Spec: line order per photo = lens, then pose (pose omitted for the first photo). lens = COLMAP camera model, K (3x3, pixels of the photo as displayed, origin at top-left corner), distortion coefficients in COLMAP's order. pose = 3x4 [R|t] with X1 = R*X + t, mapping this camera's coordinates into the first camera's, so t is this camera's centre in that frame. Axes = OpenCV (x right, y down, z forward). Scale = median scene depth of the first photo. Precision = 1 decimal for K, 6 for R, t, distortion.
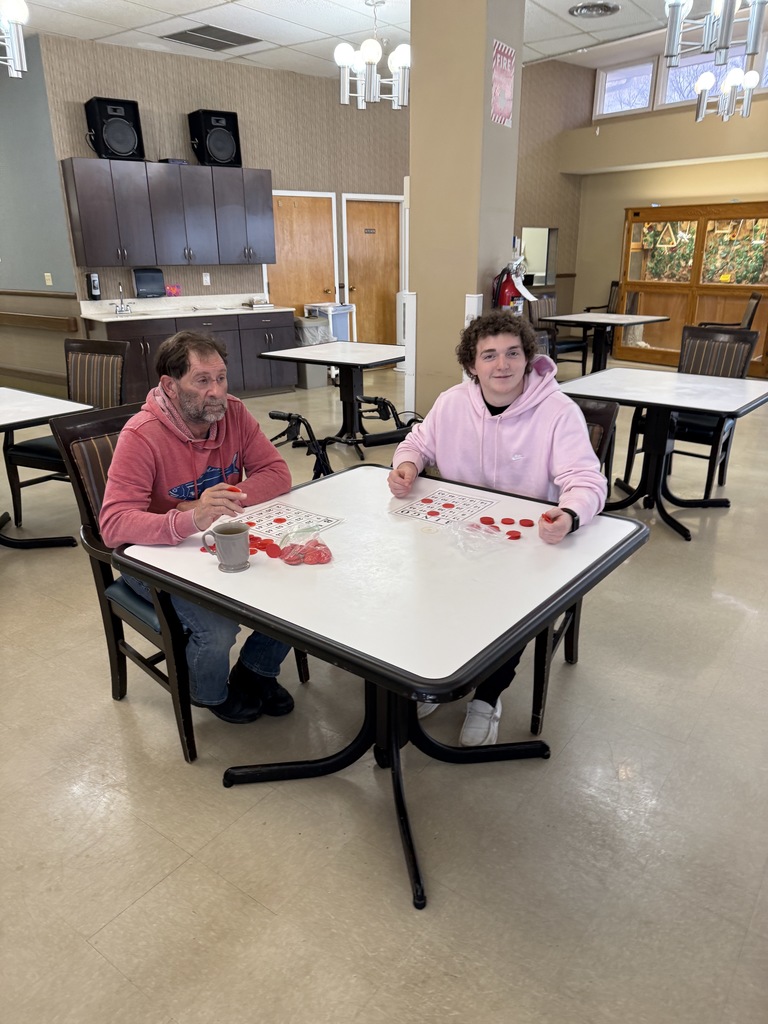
lens RADIAL K [[715.8, 0, 392.8], [0, 715.8, 509.9], [0, 0, 1]] dist [0.020544, -0.028257]
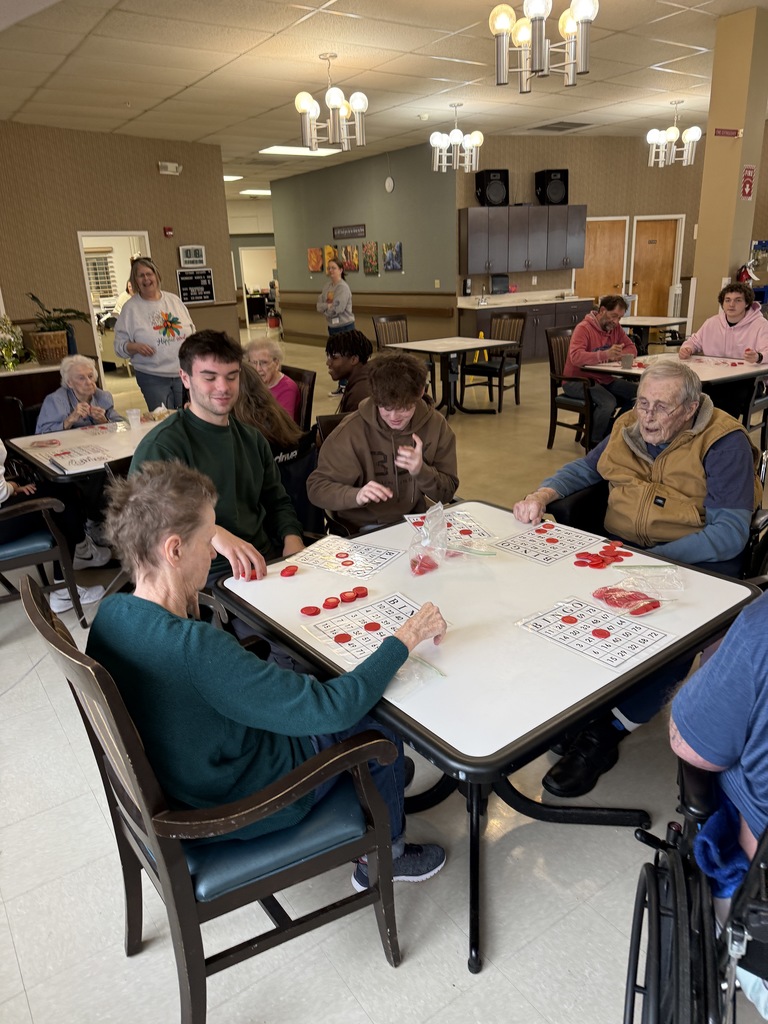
lens RADIAL K [[715.8, 0, 381.7], [0, 715.8, 519.8], [0, 0, 1]] dist [0.020544, -0.028257]
pose [[0.944019, 0.073932, -0.321499, -0.042499], [-0.072336, 0.997237, 0.016922, 0.167536], [0.321861, 0.007282, 0.946759, -0.496724]]
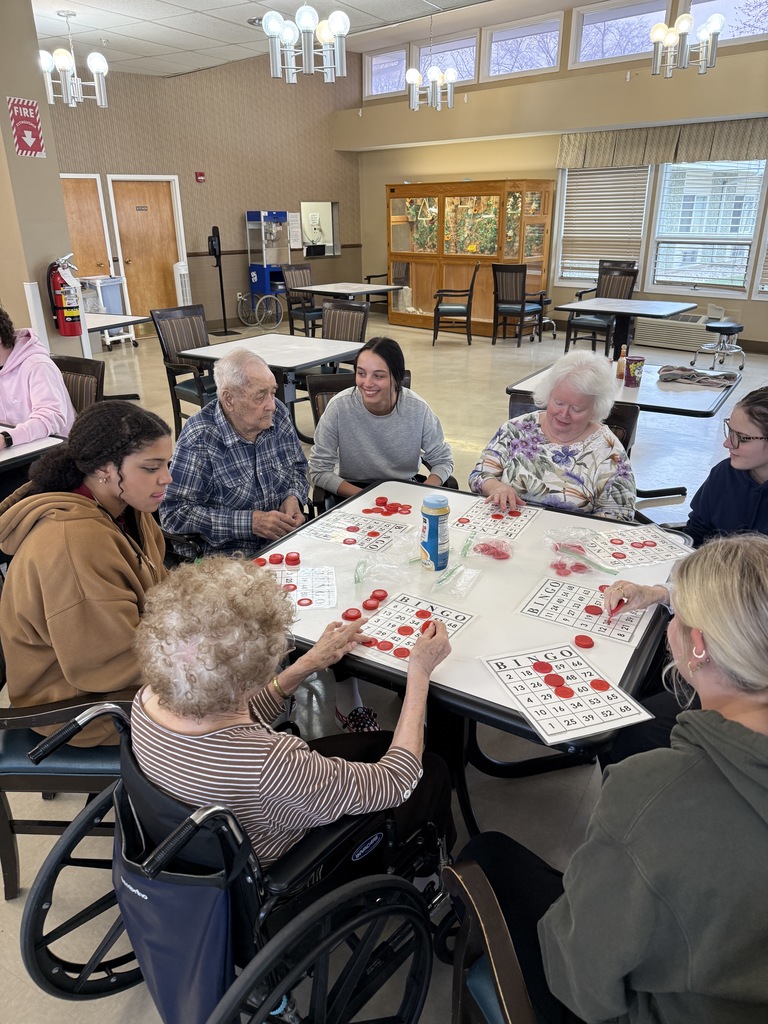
lens RADIAL K [[715.8, 0, 379.0], [0, 715.8, 514.5], [0, 0, 1]] dist [0.020544, -0.028257]
pose [[0.995673, -0.041700, 0.083045, 0.234461], [0.037038, 0.997692, 0.056904, 0.030665], [-0.085226, -0.053582, 0.994920, -0.156328]]
